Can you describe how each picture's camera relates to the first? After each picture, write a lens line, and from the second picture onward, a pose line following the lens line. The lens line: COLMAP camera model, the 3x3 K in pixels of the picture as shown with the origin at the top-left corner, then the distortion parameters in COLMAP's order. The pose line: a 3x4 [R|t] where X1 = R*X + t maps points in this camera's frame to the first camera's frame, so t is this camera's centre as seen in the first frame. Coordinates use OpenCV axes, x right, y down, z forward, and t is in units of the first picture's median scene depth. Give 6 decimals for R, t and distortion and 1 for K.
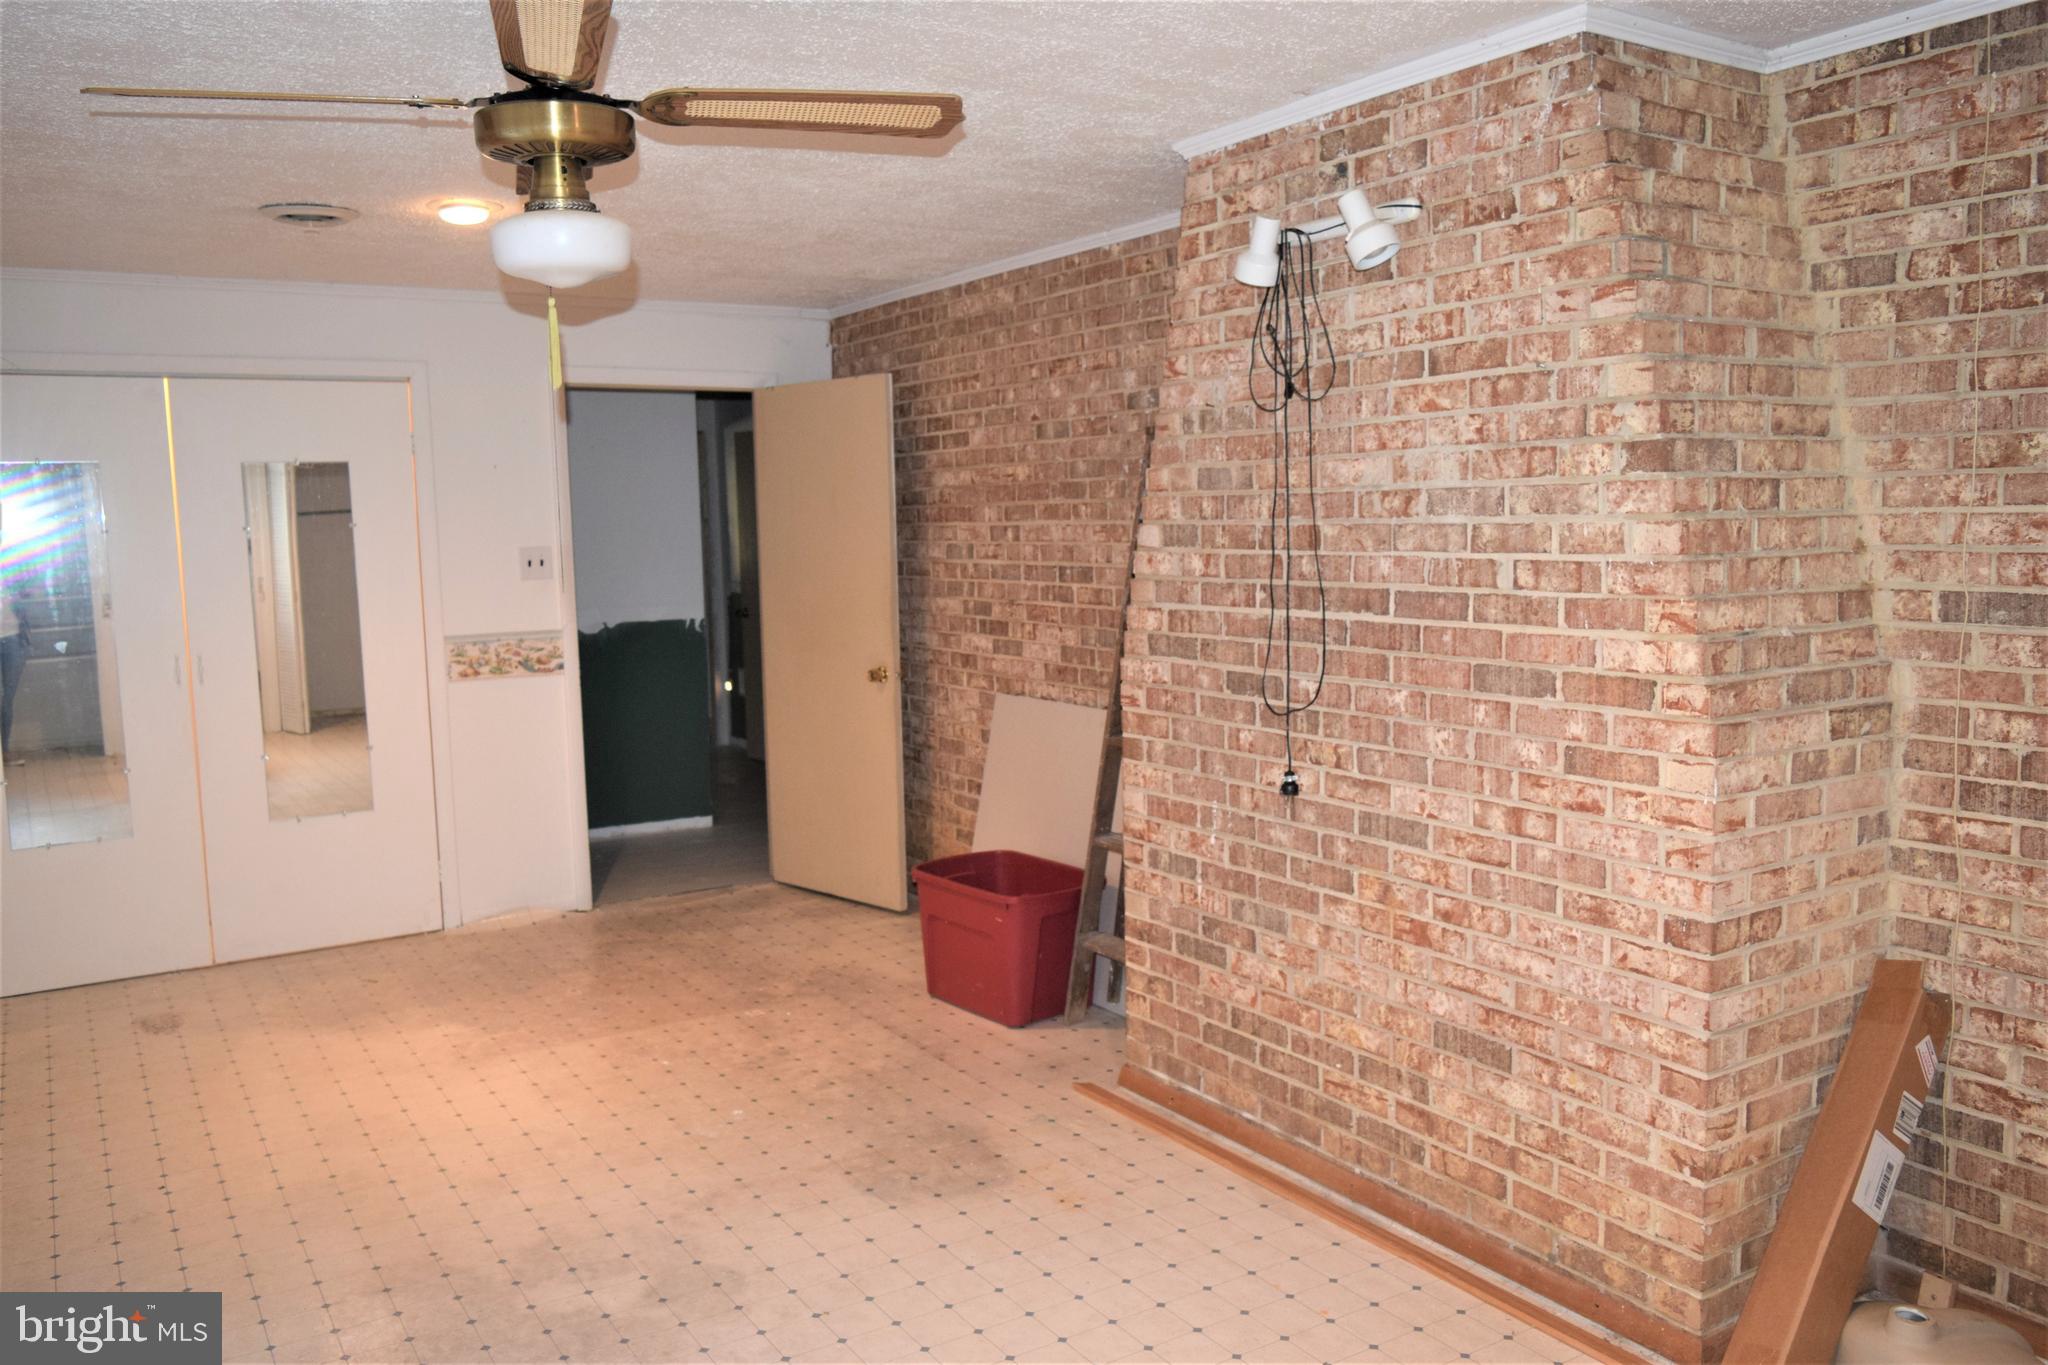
lens RADIAL K [[1578.9, 0, 1010.8], [0, 1578.9, 682.0], [0, 0, 1]] dist [-0.020472, 0.009568]
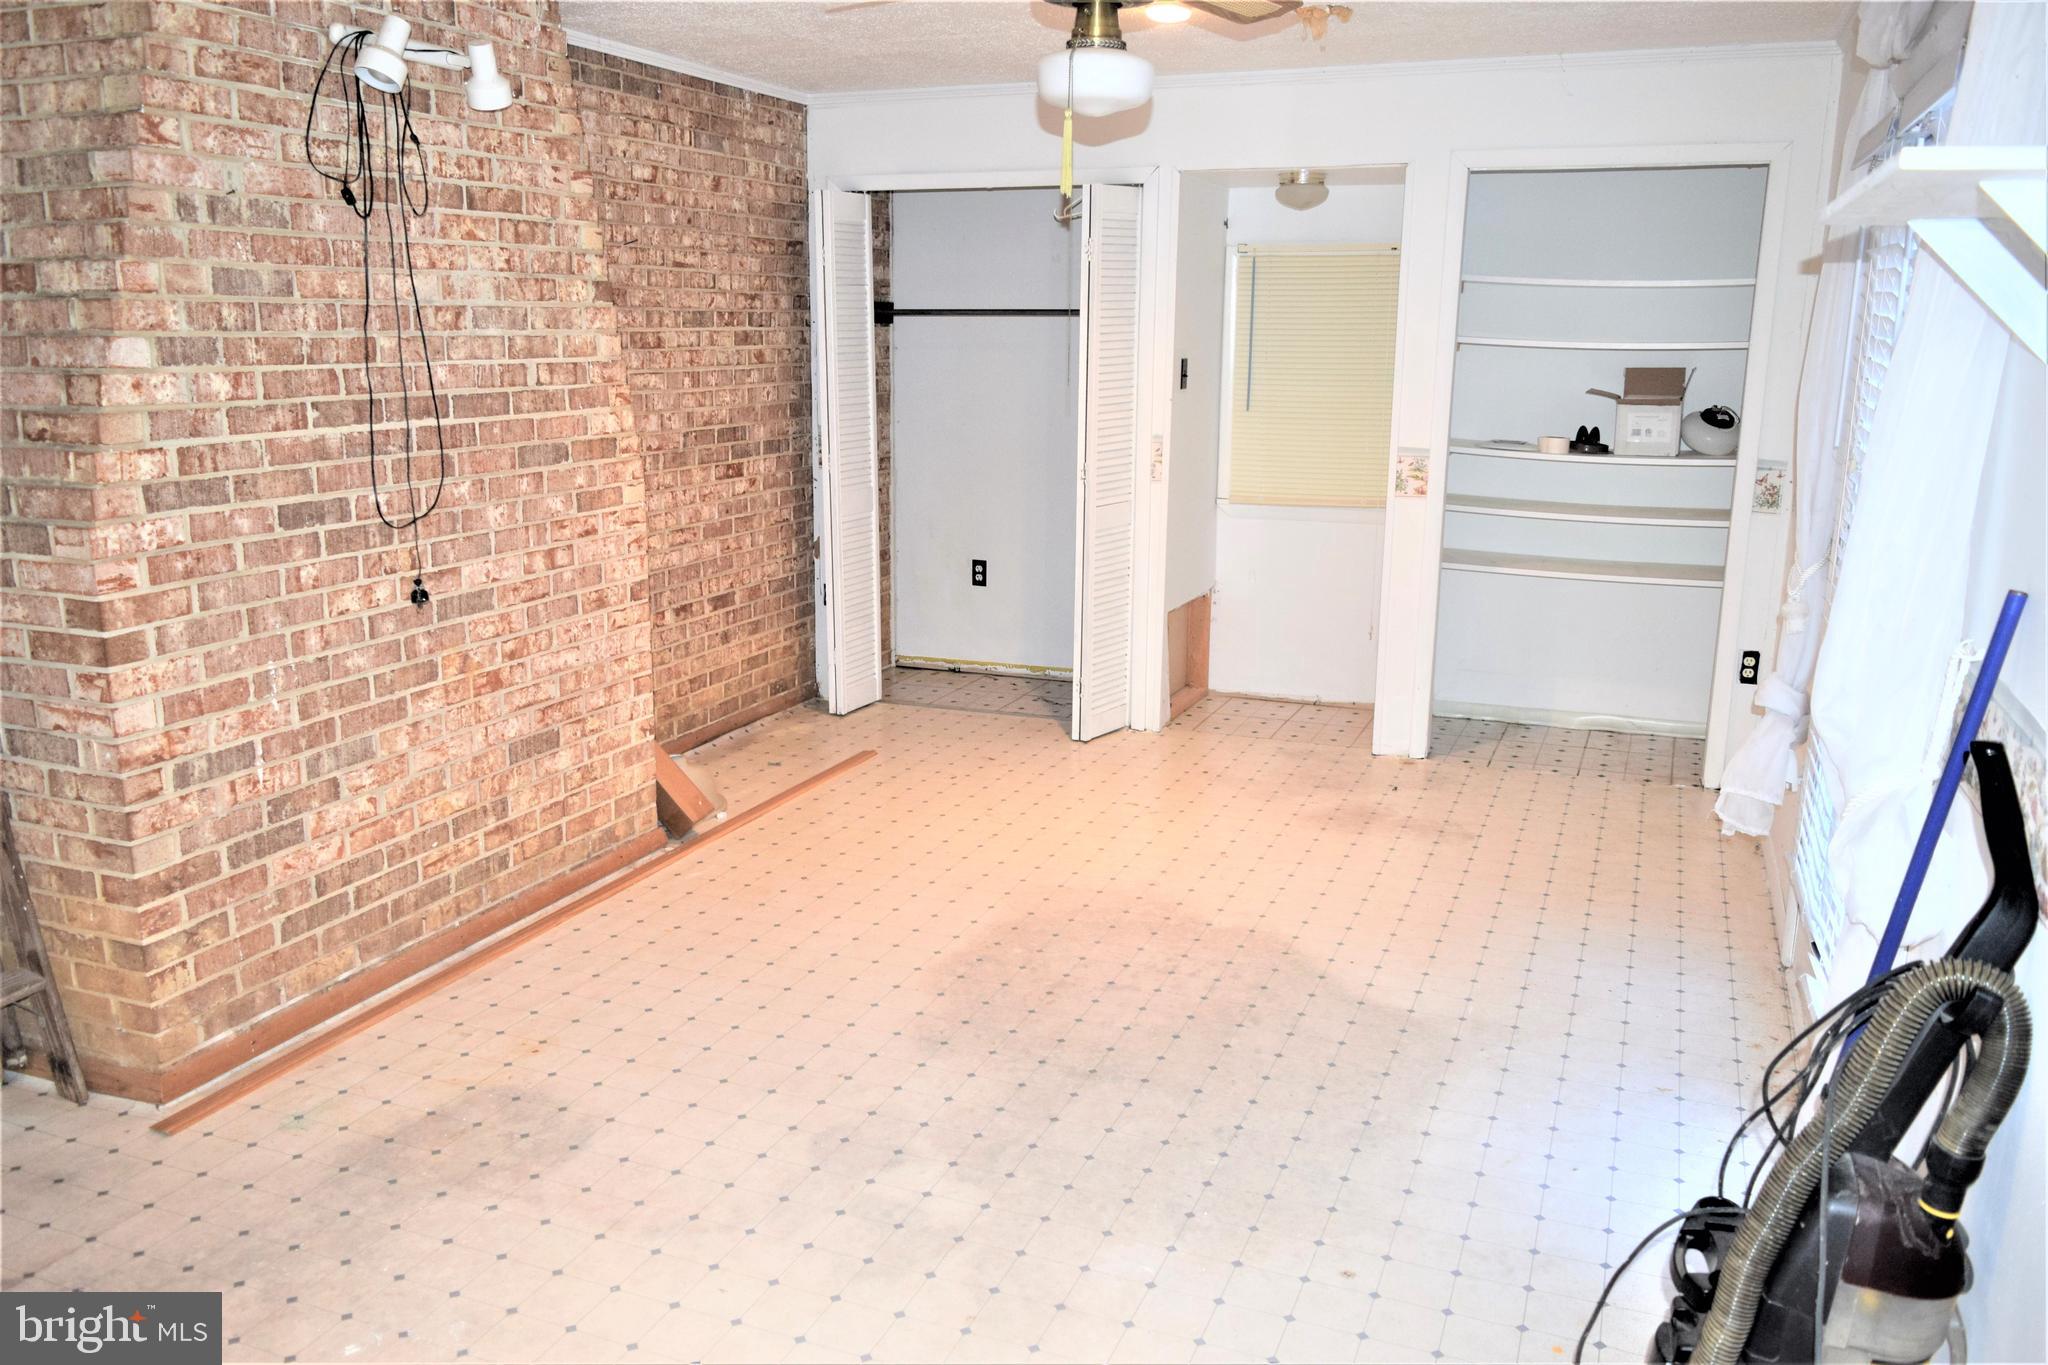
lens RADIAL K [[1578.9, 0, 1010.8], [0, 1578.9, 682.0], [0, 0, 1]] dist [-0.020472, 0.009568]
pose [[-0.586820, -0.160724, 0.793605, -0.950158], [0.093098, 0.960210, 0.263305, -0.123130], [-0.804347, 0.228396, -0.548508, 1.369604]]
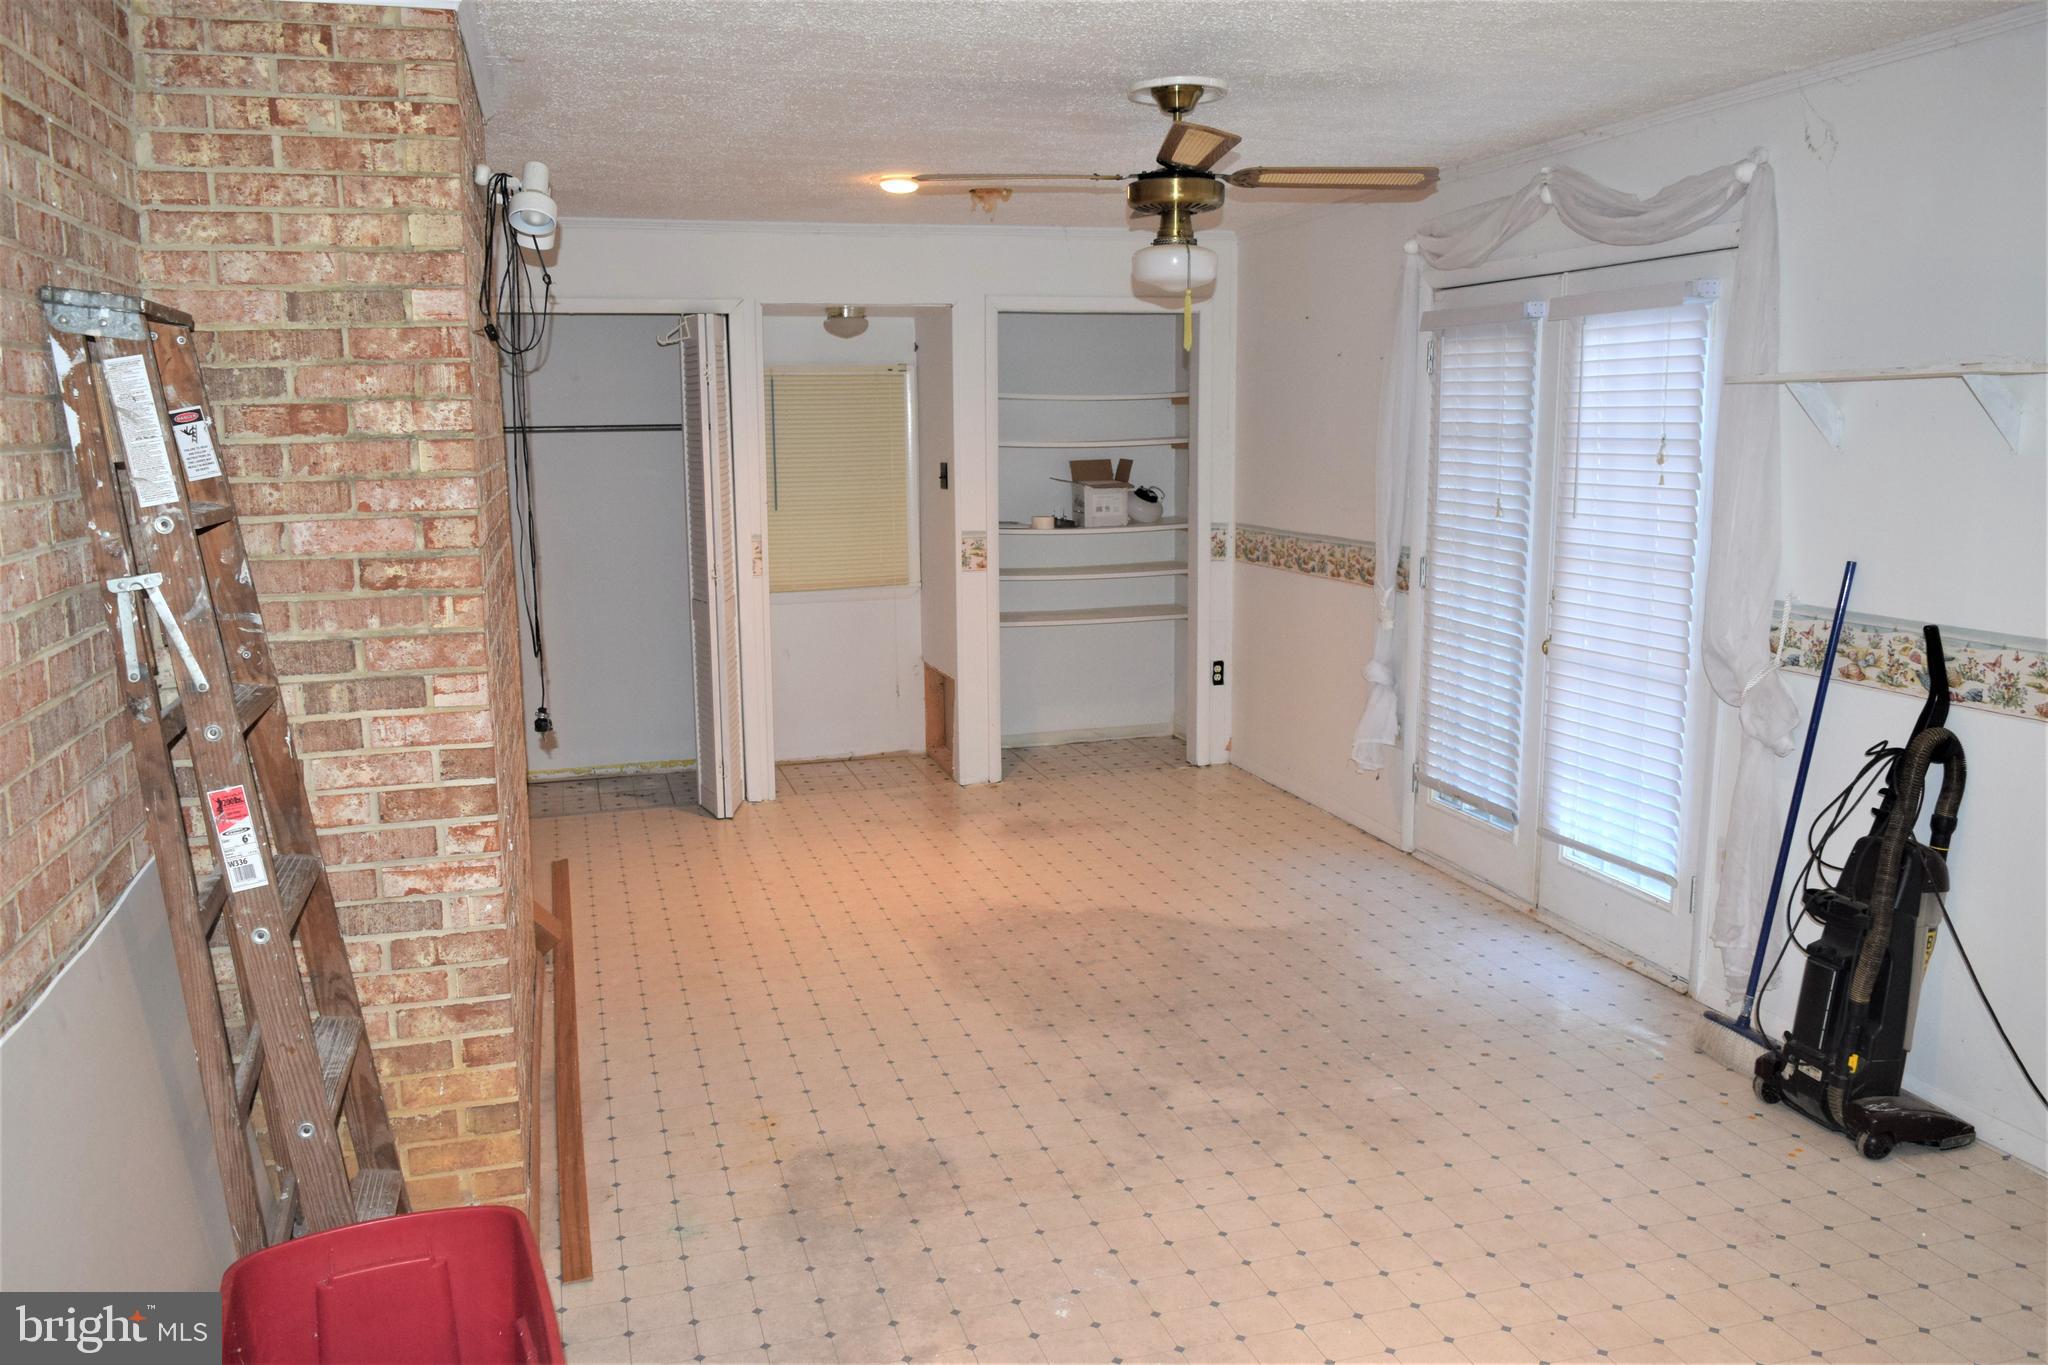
lens RADIAL K [[1564.9, 0, 1024.0], [0, 1564.9, 682.5], [0, 0, 1]] dist [-0.023273, 0.002670]
pose [[-0.961280, -0.010476, 0.275374, -0.442501], [0.063755, 0.963712, 0.259219, -0.220990], [-0.268097, 0.266738, -0.925729, 2.007091]]
